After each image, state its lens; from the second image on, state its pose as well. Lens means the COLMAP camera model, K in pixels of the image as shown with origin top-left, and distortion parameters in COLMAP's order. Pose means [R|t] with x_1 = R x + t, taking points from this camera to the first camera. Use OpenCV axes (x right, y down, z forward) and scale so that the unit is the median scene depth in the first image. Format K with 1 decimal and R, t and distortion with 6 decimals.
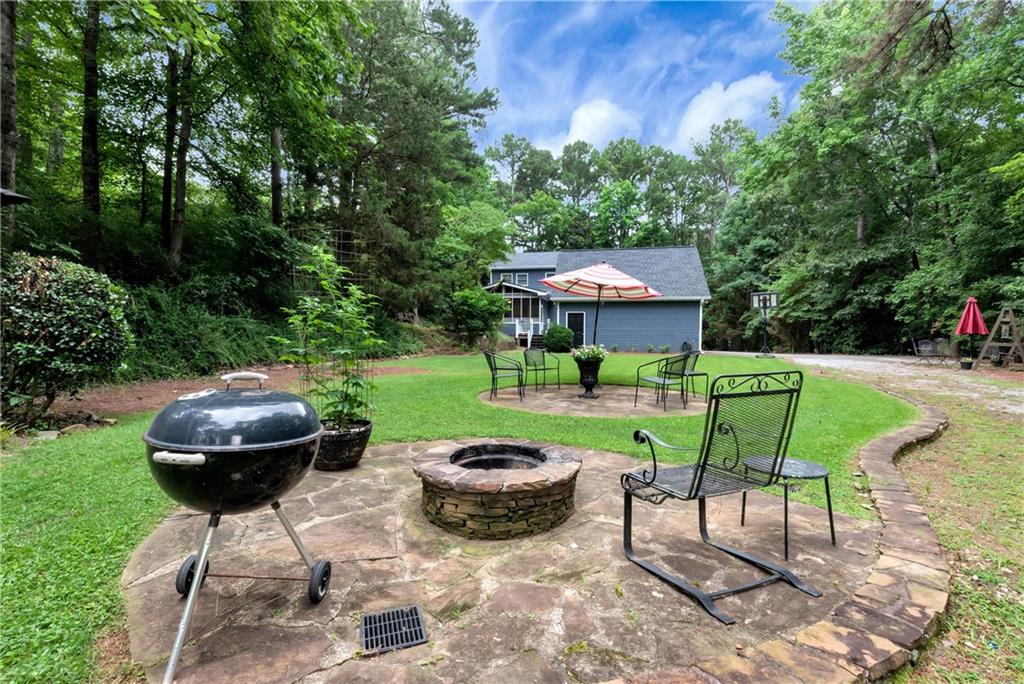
lens RADIAL K [[454.8, 0, 512.0], [0, 454.8, 342.0], [0, 0, 1]] dist [-0.000998, -0.000273]
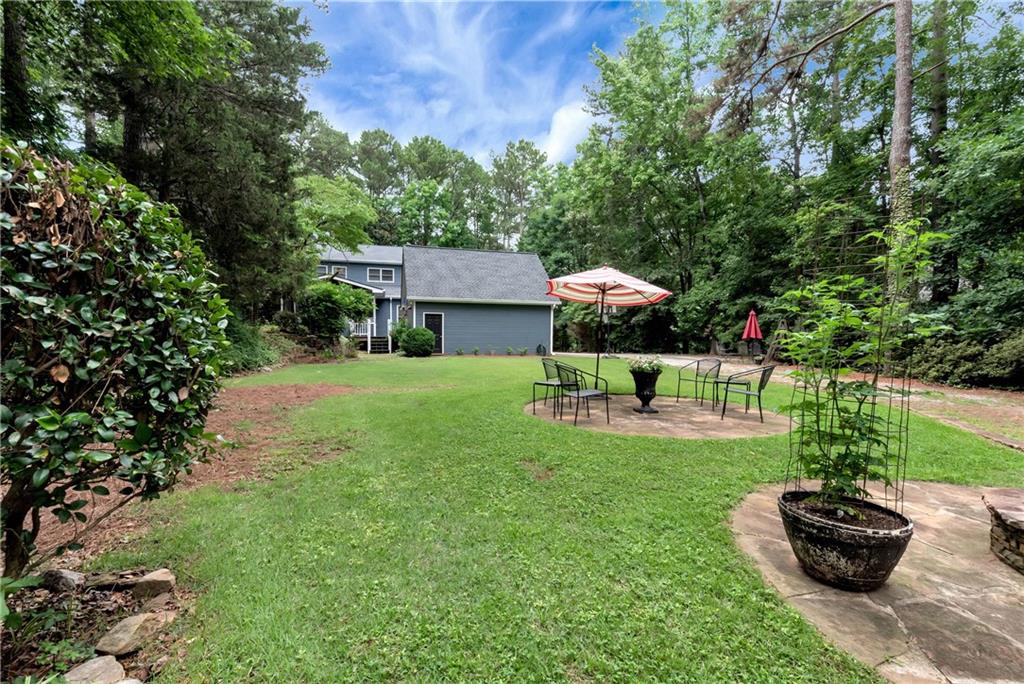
lens RADIAL K [[454.8, 0, 512.0], [0, 454.8, 342.0], [0, 0, 1]] dist [-0.000998, -0.000273]
pose [[0.875906, -0.004025, 0.482465, -0.146372], [0.003500, 0.999992, 0.001989, -0.006383], [-0.482469, -0.000053, 0.875913, 0.090368]]
